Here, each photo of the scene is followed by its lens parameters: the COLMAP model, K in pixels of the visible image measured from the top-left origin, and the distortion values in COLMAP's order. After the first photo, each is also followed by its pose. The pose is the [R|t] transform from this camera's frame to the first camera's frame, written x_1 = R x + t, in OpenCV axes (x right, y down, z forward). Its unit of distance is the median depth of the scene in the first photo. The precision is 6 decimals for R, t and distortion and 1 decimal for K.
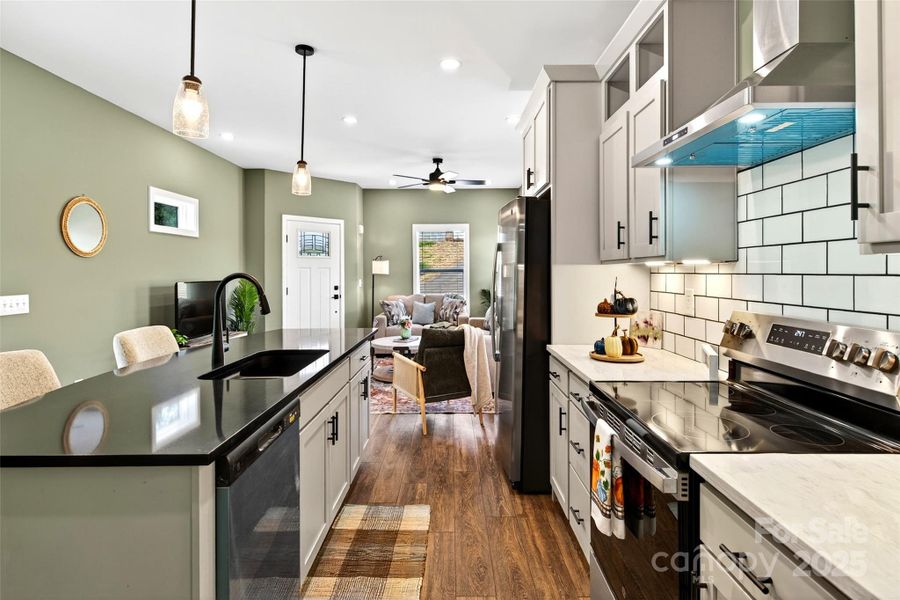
lens RADIAL K [[435.5, 0, 434.3], [0, 435.5, 283.1], [0, 0, 1]] dist [0.019077, -0.002507]
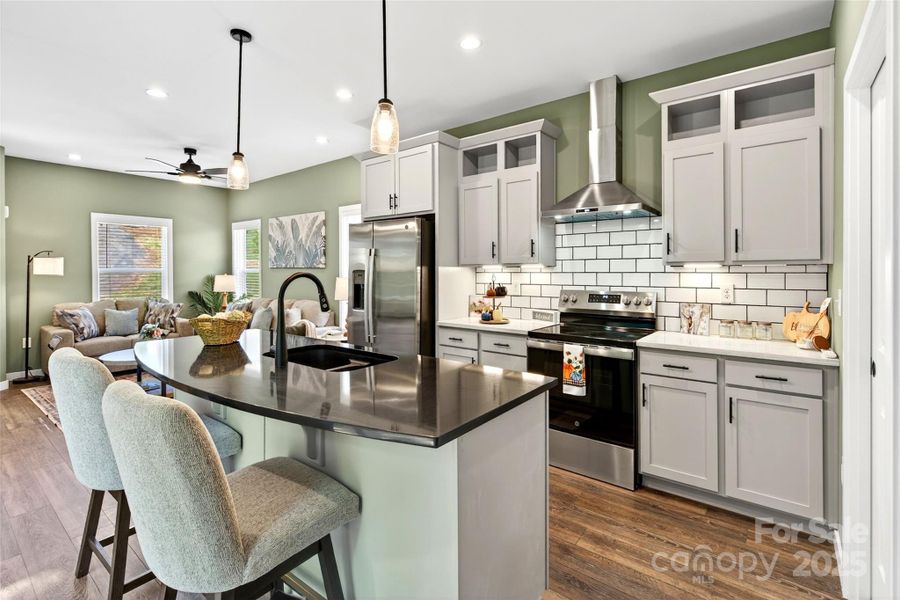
lens RADIAL K [[425.5, 0, 423.3], [0, 425.5, 275.6], [0, 0, 1]] dist [-0.002709, -0.001047]
pose [[0.633210, -0.005380, 0.773962, -0.297743], [0.020938, 0.999729, -0.010181, 0.000571], [-0.773697, 0.022652, 0.633151, 0.048384]]
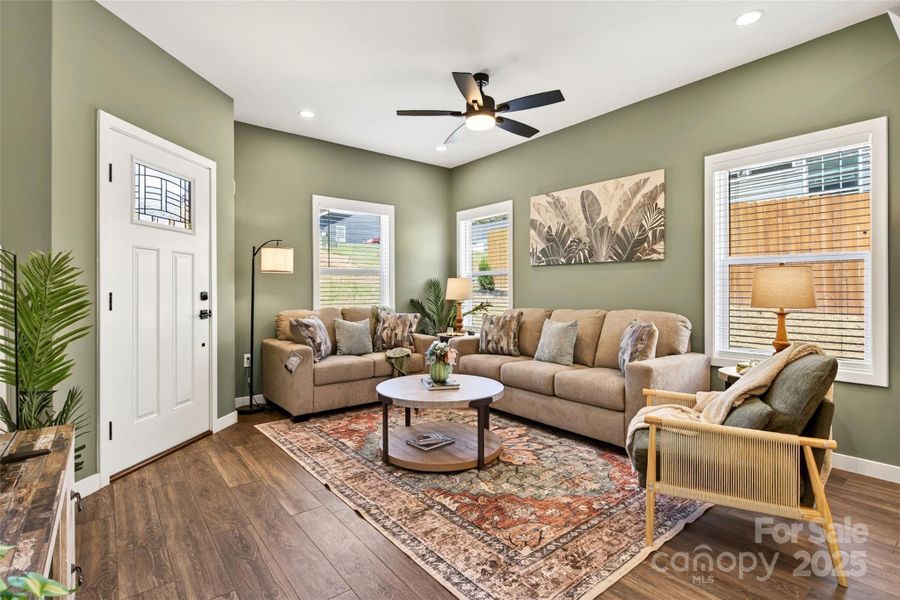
lens RADIAL K [[435.5, 0, 443.6], [0, 435.5, 289.2], [0, 0, 1]] dist [0.019077, -0.002507]
pose [[0.777846, 0.003877, 0.628443, -0.329823], [0.015642, 0.999552, -0.025527, 0.019759], [-0.628261, 0.029686, 0.777436, 0.456495]]
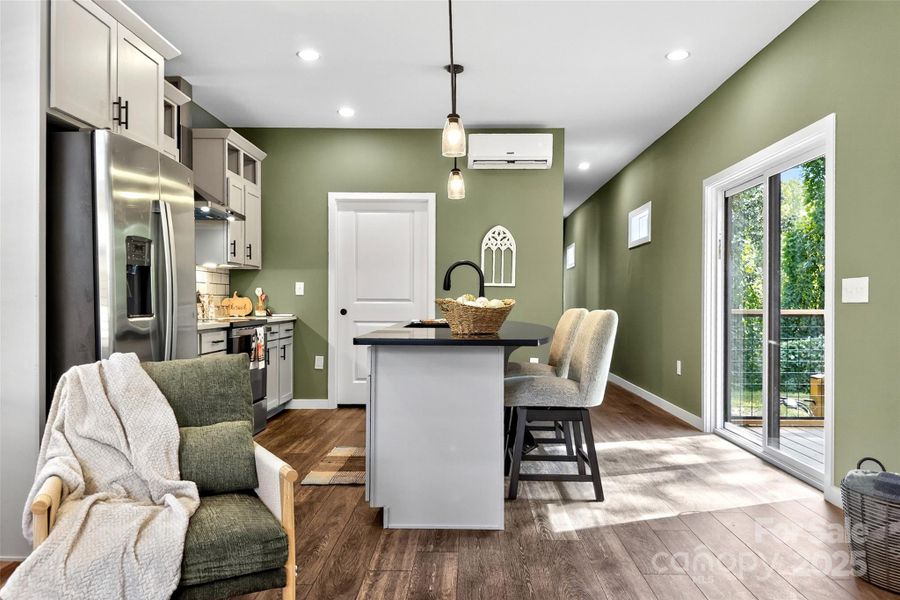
lens RADIAL K [[640.8, 0, 449.4], [0, 640.8, 304.1], [0, 0, 1]] dist [0.048956, -0.014616]
pose [[-0.999888, 0.014966, -0.000081, -0.123172], [0.014959, 0.999553, 0.025873, 0.022618], [0.000468, 0.025869, -0.999665, 0.858109]]
